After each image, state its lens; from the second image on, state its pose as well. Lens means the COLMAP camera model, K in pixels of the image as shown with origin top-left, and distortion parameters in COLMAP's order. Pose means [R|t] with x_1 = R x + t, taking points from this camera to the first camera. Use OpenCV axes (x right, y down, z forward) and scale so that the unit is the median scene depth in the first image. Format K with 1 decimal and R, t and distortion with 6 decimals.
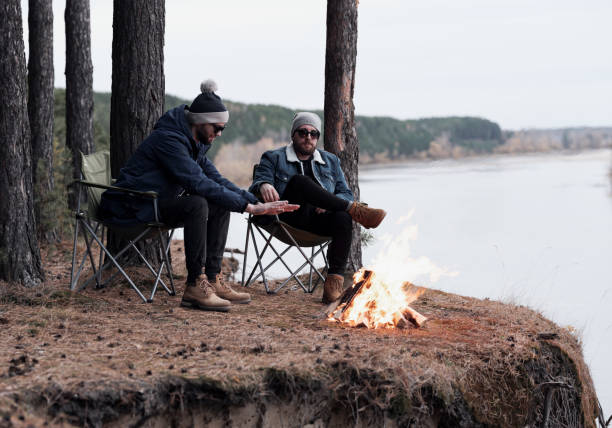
lens RADIAL K [[1829.4, 0, 306.0], [0, 1829.4, 214.0], [0, 0, 1]] dist [0.010574, -0.804403]
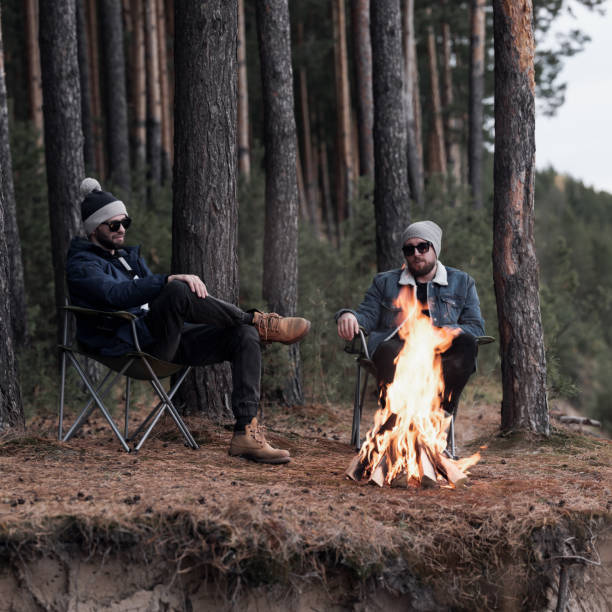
lens RADIAL K [[2292.0, 0, 306.0], [0, 2292.0, 306.0], [0, 0, 1]] dist [0.044662, -2.236052]
pose [[0.938160, -0.017000, -0.345783, 0.275463], [0.000357, 0.998841, -0.048138, 0.026063], [0.346201, 0.045037, 0.937079, 0.055619]]
